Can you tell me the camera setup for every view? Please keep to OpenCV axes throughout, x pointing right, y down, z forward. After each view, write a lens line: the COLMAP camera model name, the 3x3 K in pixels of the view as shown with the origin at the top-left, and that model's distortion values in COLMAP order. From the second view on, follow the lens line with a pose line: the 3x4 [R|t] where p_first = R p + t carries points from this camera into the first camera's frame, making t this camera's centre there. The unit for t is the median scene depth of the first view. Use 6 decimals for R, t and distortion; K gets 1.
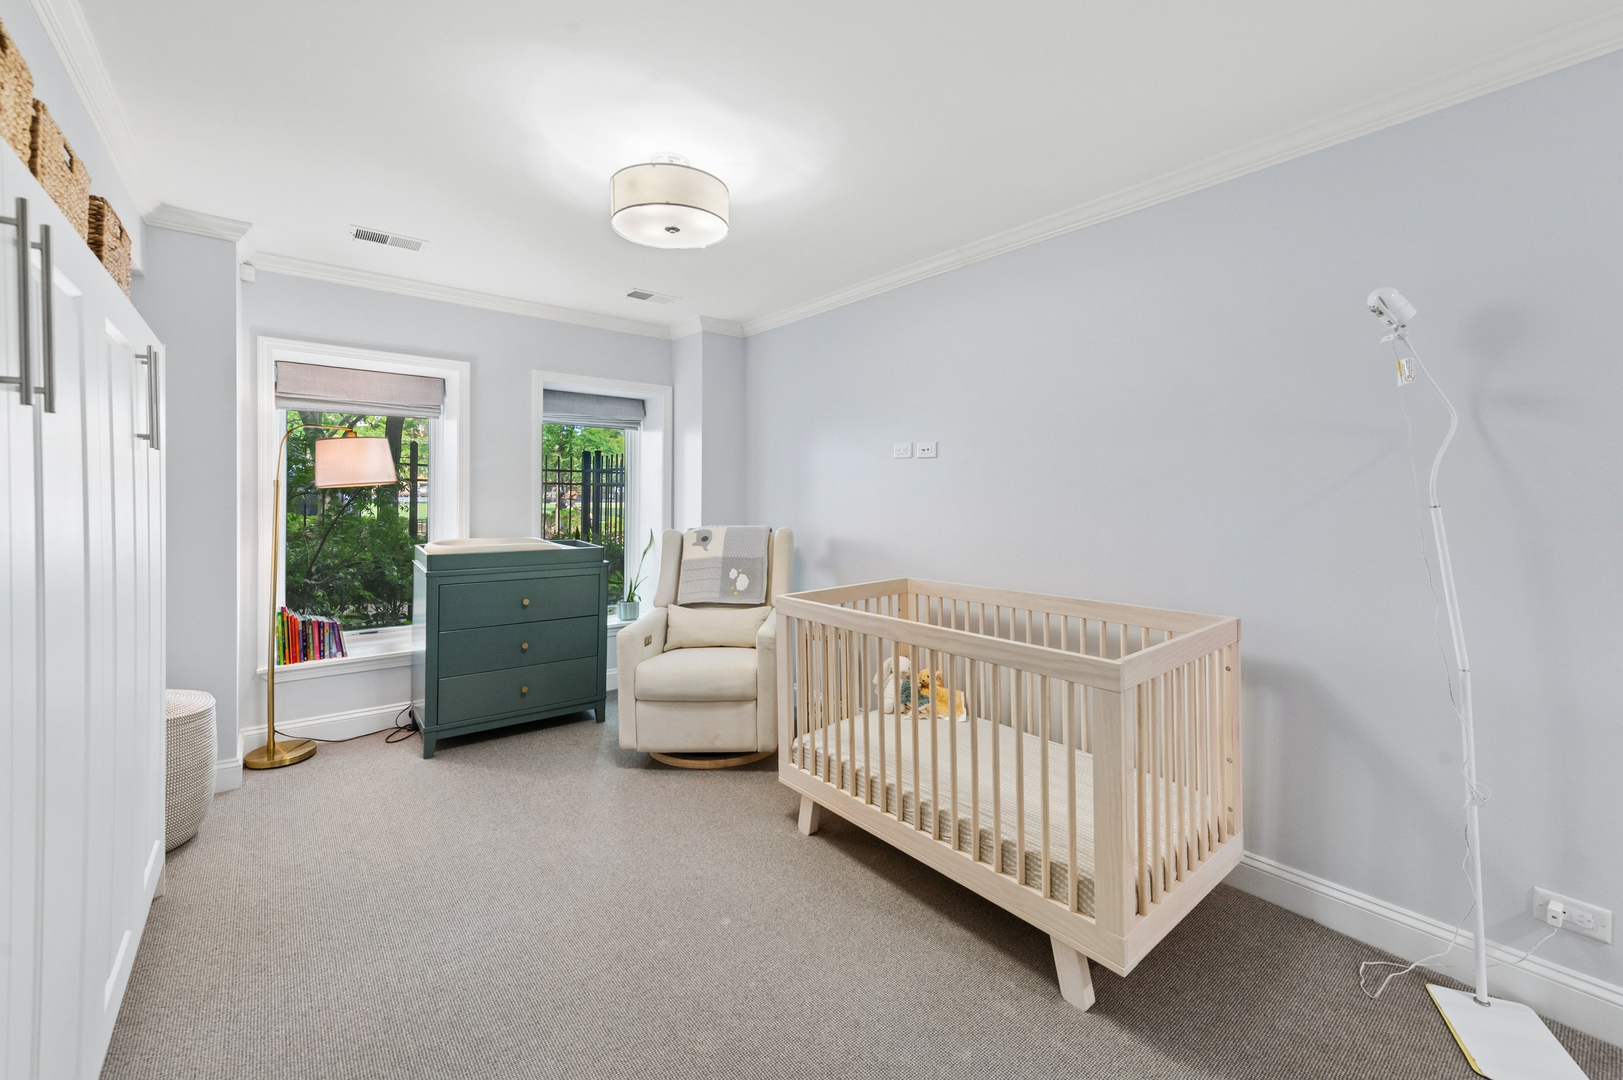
lens RADIAL K [[659.2, 0, 810.6], [0, 659.2, 497.2], [0, 0, 1]] dist [0.001815, 0.000065]
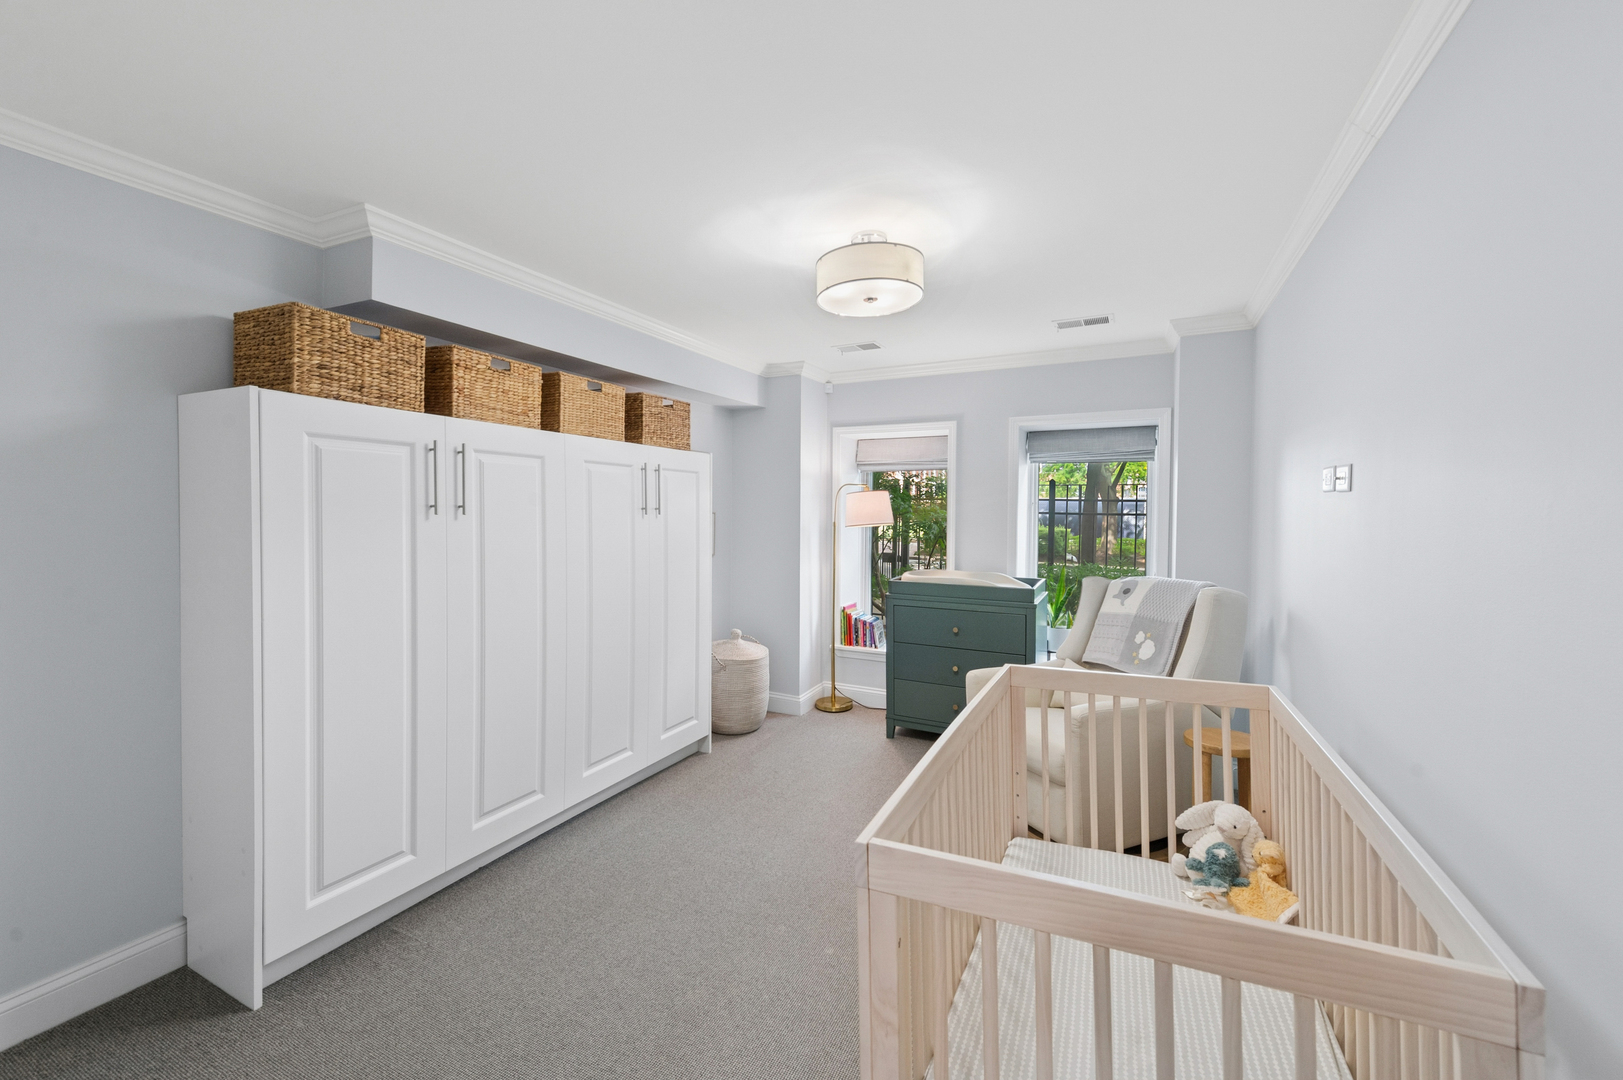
lens RADIAL K [[639.9, 0, 809.2], [0, 639.9, 524.6], [0, 0, 1]] dist [0.000403, -0.000336]
pose [[0.417030, 0.011287, -0.908823, 0.438224], [-0.001258, 0.999929, 0.011841, -0.033689], [0.908892, -0.003794, 0.417015, 0.297780]]
